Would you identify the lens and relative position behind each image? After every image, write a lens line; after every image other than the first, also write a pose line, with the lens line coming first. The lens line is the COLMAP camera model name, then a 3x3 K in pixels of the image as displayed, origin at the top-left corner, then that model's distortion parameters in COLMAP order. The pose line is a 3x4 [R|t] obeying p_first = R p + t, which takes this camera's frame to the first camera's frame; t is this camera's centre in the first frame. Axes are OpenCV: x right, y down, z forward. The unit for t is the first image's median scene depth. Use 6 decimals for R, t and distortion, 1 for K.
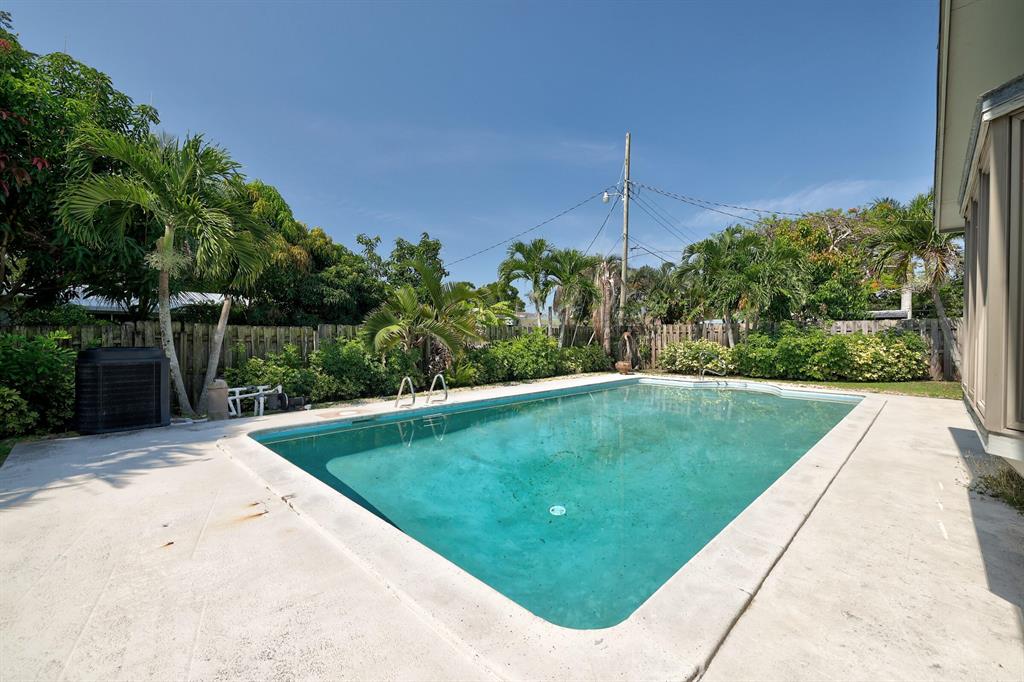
lens RADIAL K [[427.3, 0, 506.8], [0, 427.3, 339.1], [0, 0, 1]] dist [-0.002383, 0.000060]
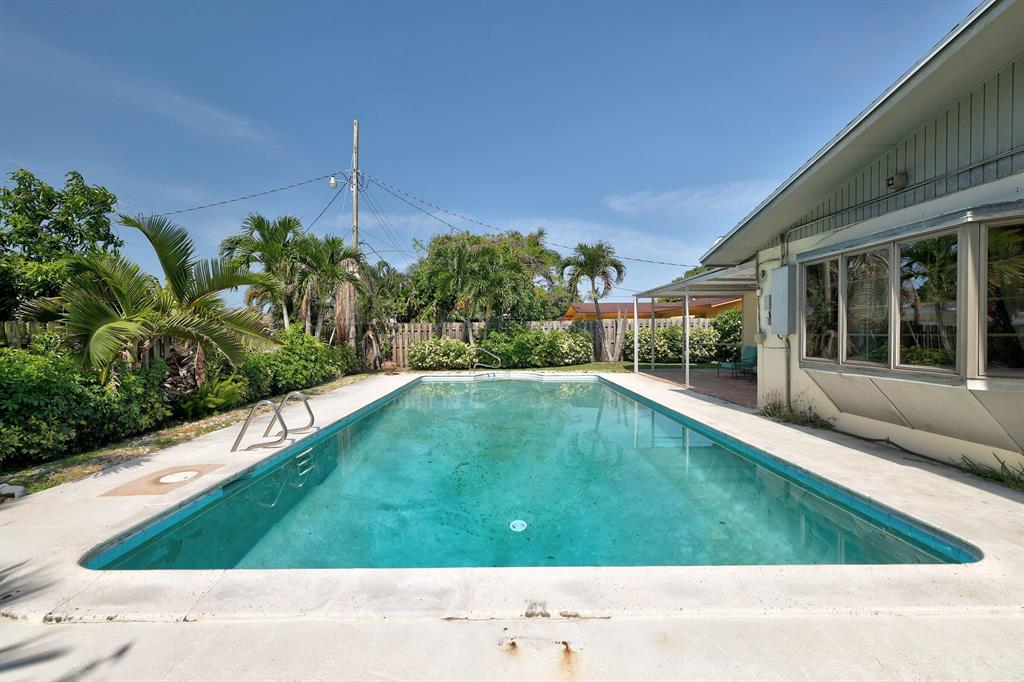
lens RADIAL K [[427.3, 0, 505.3], [0, 427.3, 337.8], [0, 0, 1]] dist [-0.002383, 0.000060]
pose [[0.702892, -0.018352, 0.711060, -0.228730], [0.018058, 0.999805, 0.007953, -0.003356], [-0.711067, 0.007250, 0.703087, 0.144670]]
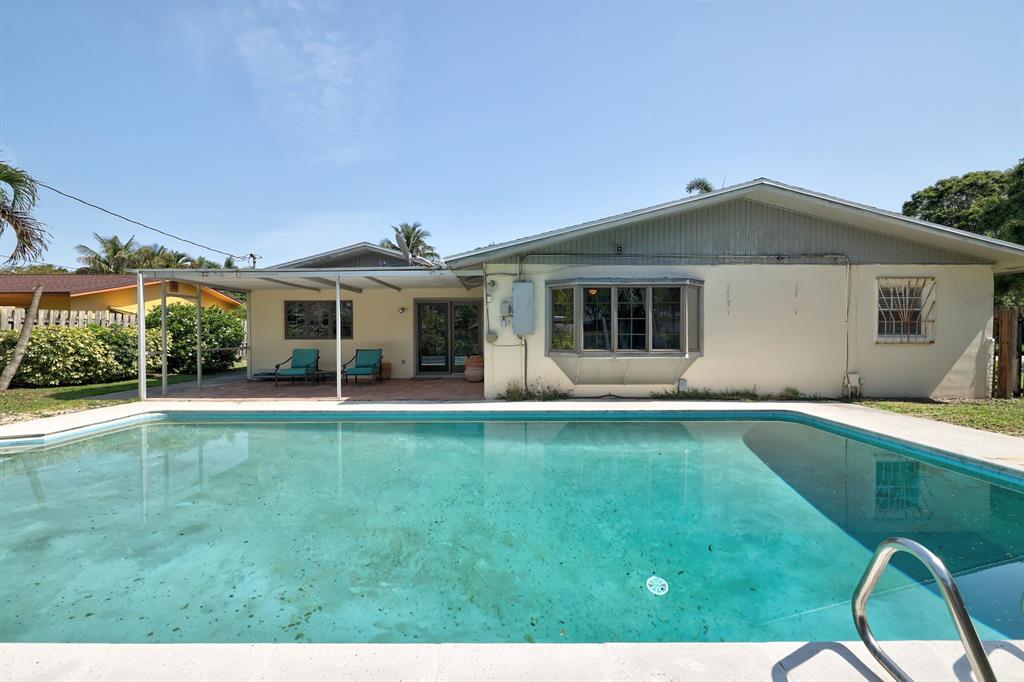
lens RADIAL K [[427.3, 0, 512.4], [0, 427.3, 340.0], [0, 0, 1]] dist [-0.002383, 0.000060]
pose [[-0.711568, -0.014815, 0.702461, -0.092538], [0.004682, 0.999656, 0.025825, -0.005911], [-0.702601, 0.021665, -0.711254, 0.694408]]
